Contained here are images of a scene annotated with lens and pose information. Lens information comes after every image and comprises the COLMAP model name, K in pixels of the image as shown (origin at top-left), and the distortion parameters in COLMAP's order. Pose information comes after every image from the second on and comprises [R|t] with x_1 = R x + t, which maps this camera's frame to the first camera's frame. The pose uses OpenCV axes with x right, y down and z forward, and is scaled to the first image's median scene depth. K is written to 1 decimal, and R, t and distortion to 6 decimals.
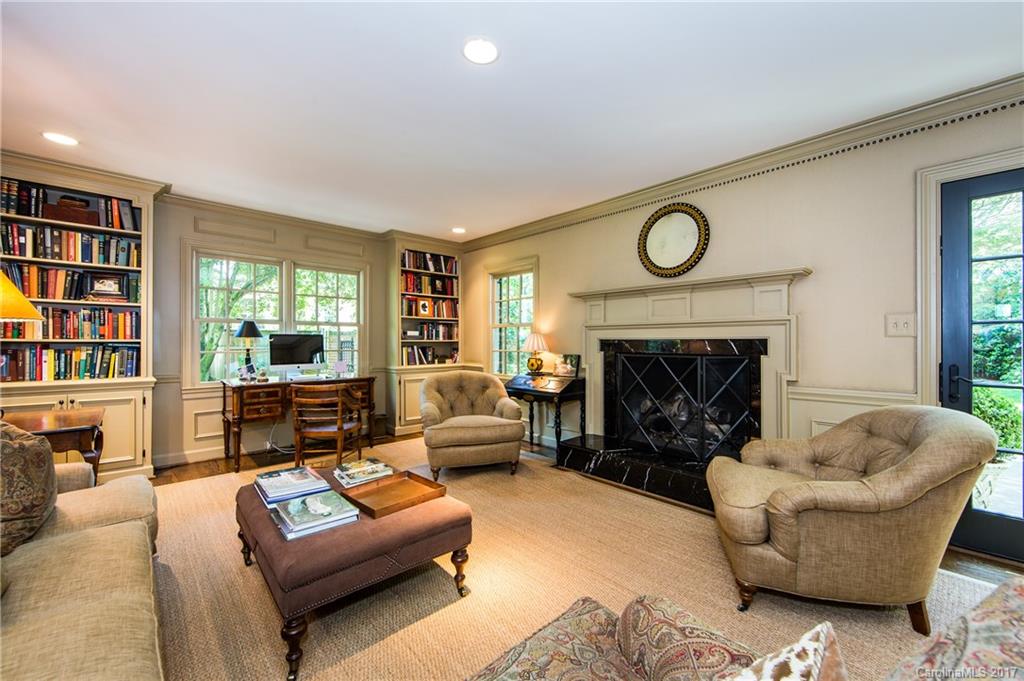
lens RADIAL K [[406.0, 0, 514.7], [0, 406.0, 339.7], [0, 0, 1]] dist [-0.002778, 0.000221]
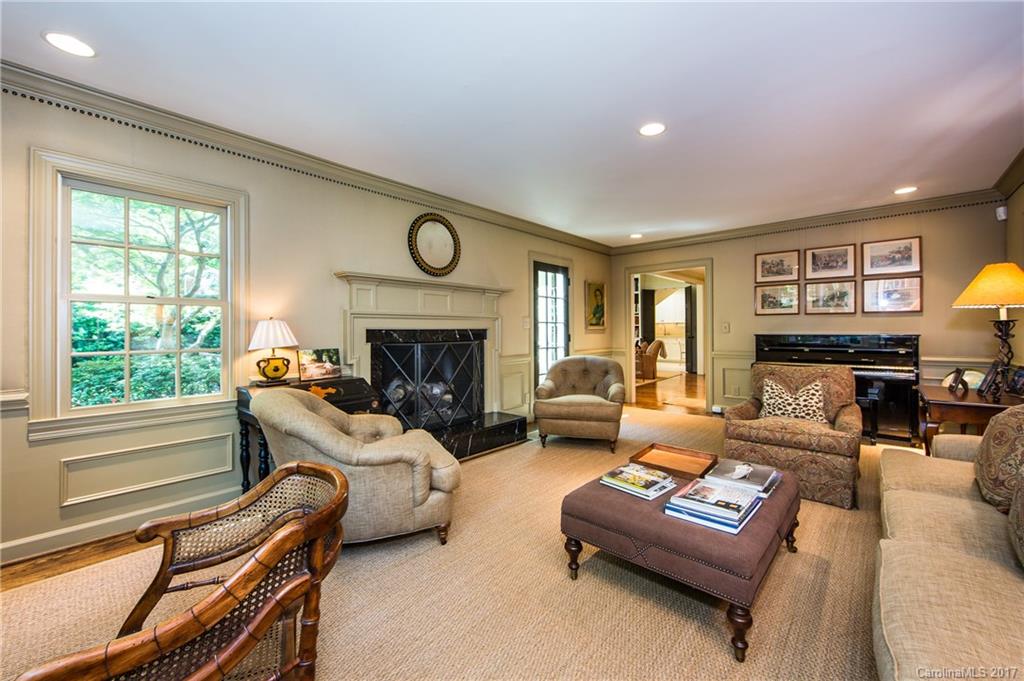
lens RADIAL K [[406.0, 0, 511.9], [0, 406.0, 334.3], [0, 0, 1]] dist [-0.002778, 0.000221]
pose [[-0.073292, -0.012051, 0.997238, -0.551430], [0.001069, 0.999925, 0.012162, -0.000069], [-0.997310, 0.001957, -0.073274, 0.602850]]
